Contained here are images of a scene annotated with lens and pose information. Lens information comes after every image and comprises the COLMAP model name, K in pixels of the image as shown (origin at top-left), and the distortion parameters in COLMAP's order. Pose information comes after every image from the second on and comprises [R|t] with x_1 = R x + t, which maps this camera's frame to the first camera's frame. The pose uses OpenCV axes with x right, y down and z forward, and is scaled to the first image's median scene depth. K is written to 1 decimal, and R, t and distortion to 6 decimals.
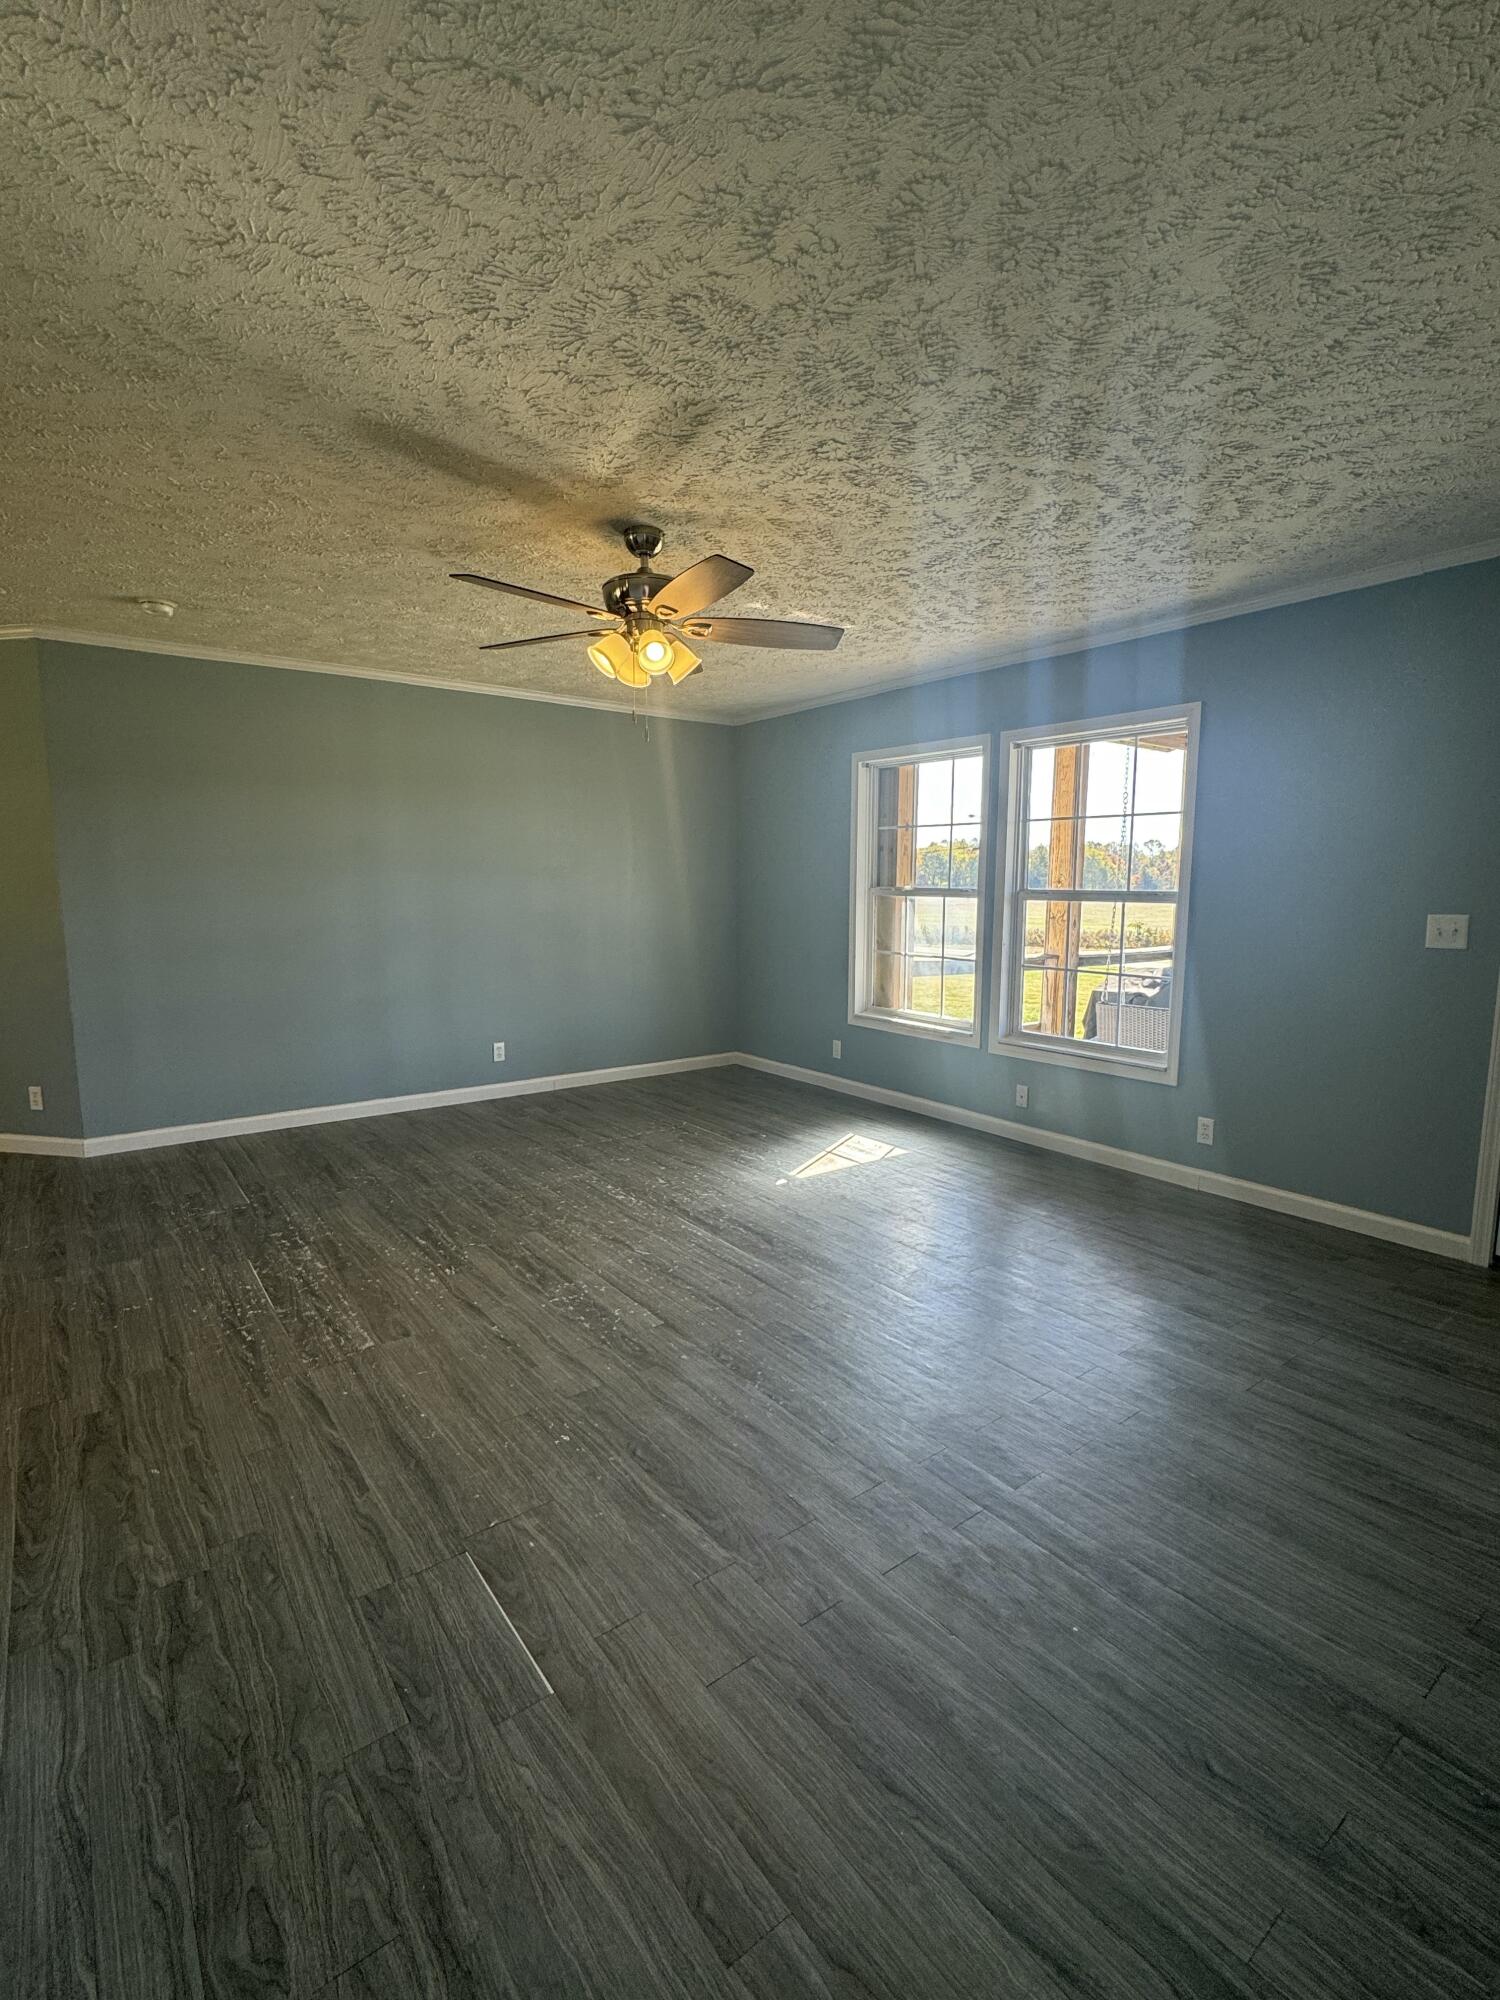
lens RADIAL K [[925.6, 0, 750.0], [0, 925.6, 1000.0], [0, 0, 1]] dist [0.000347, -0.000129]
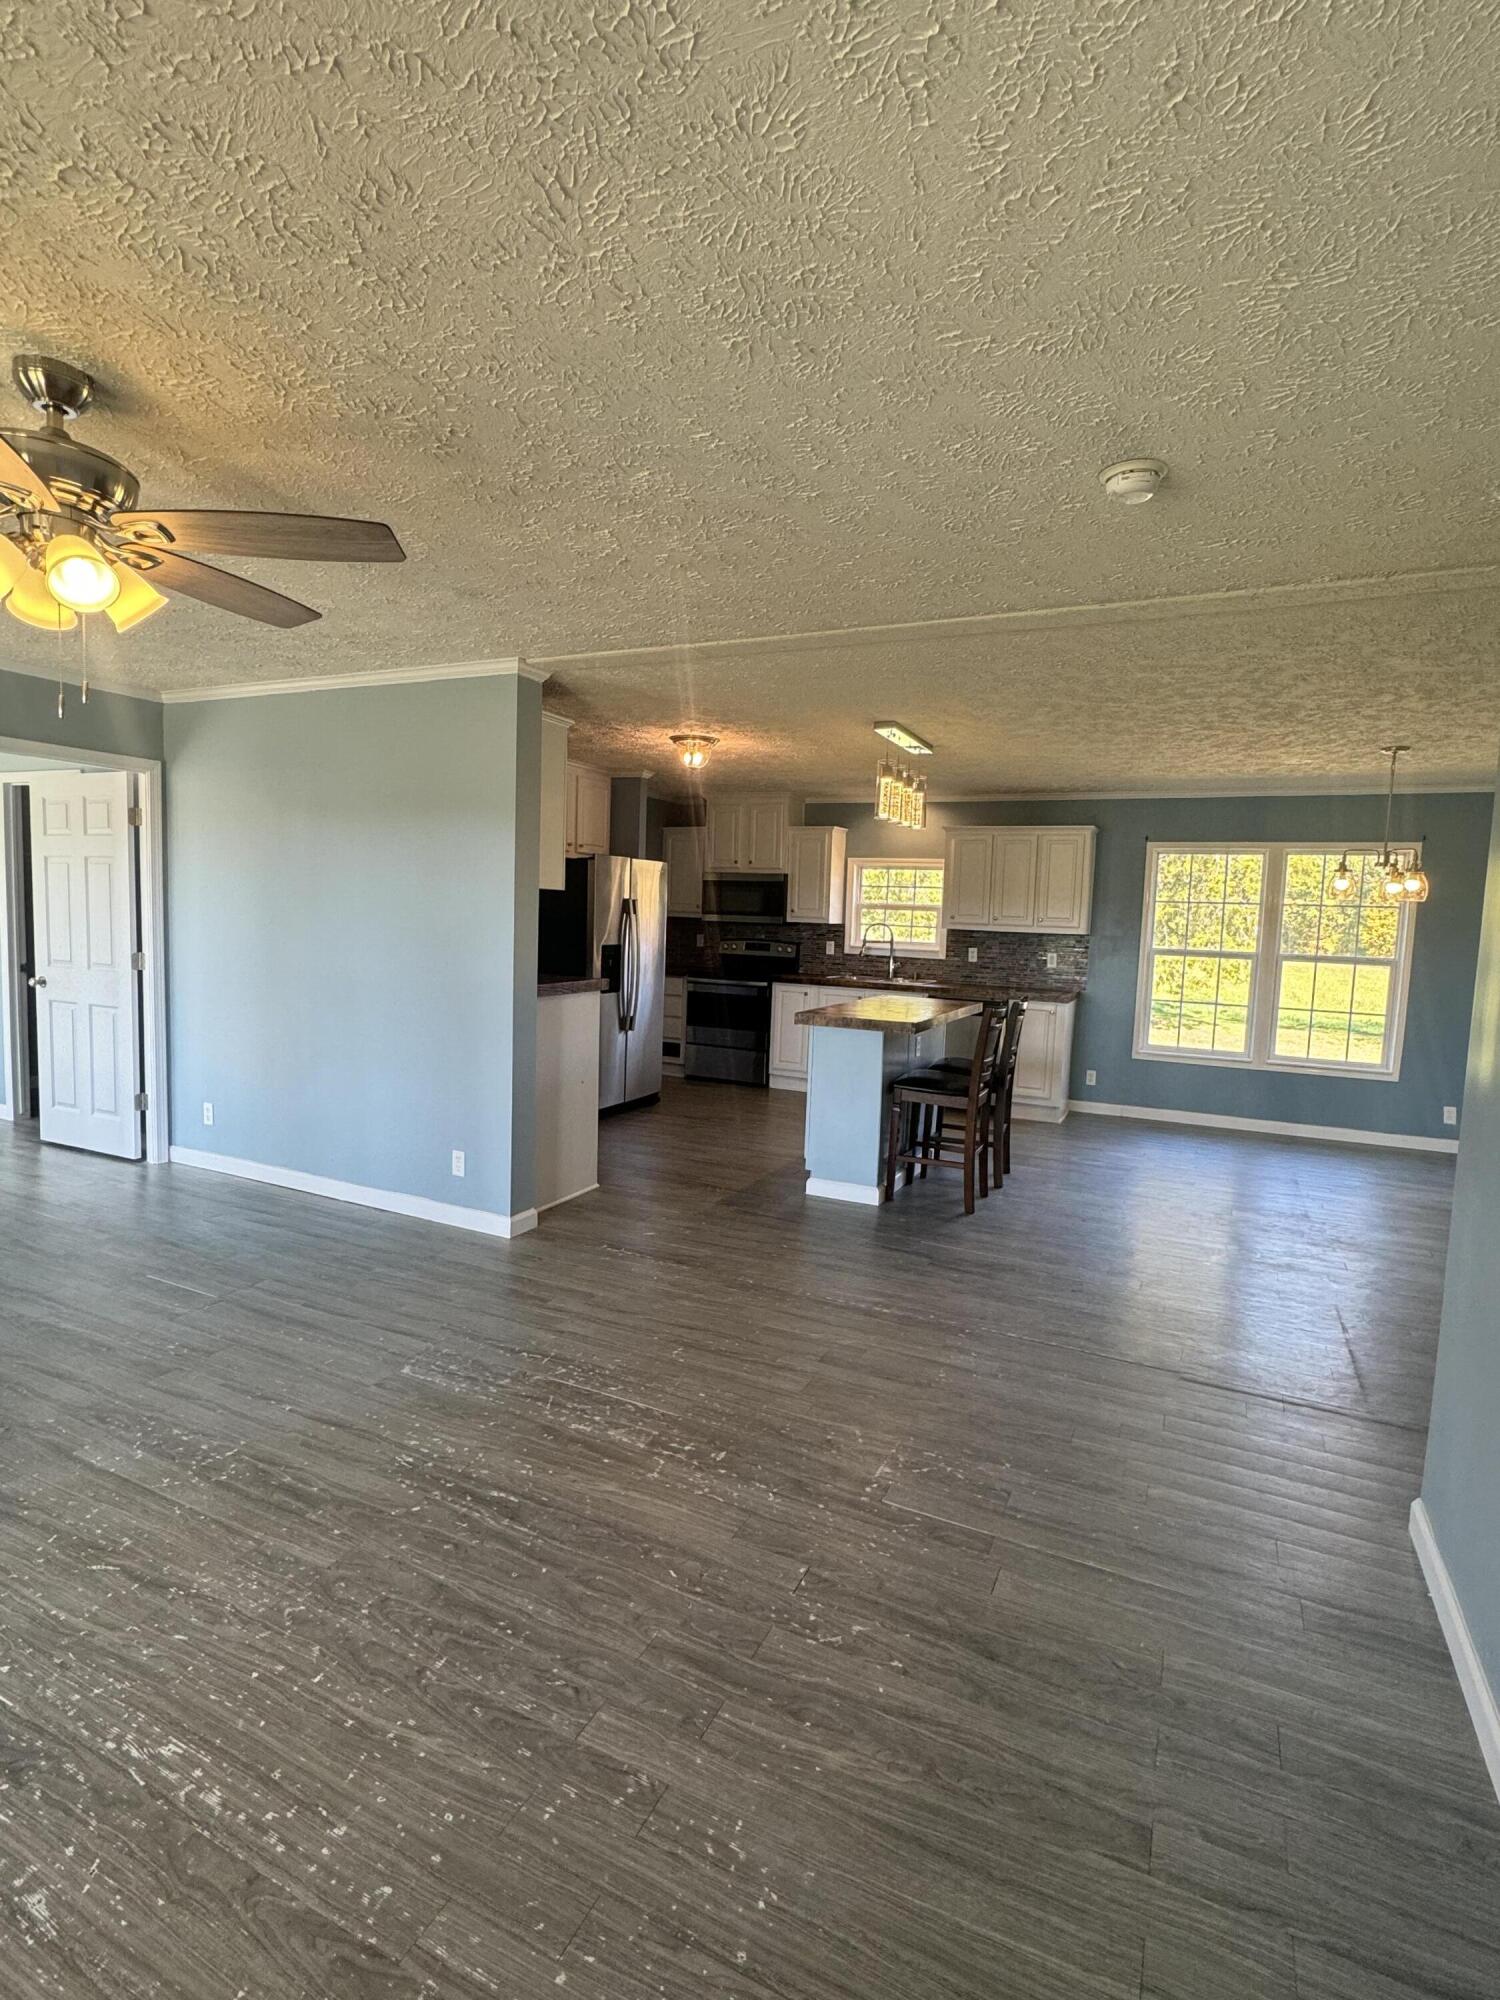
lens RADIAL K [[966.0, 0, 750.0], [0, 966.0, 1000.0], [0, 0, 1]] dist [0.001556, 0.000296]
pose [[-0.887544, 0.013151, -0.460536, -0.201716], [-0.091547, 0.974627, 0.204260, -0.250610], [0.451536, 0.223451, -0.863820, 1.630252]]
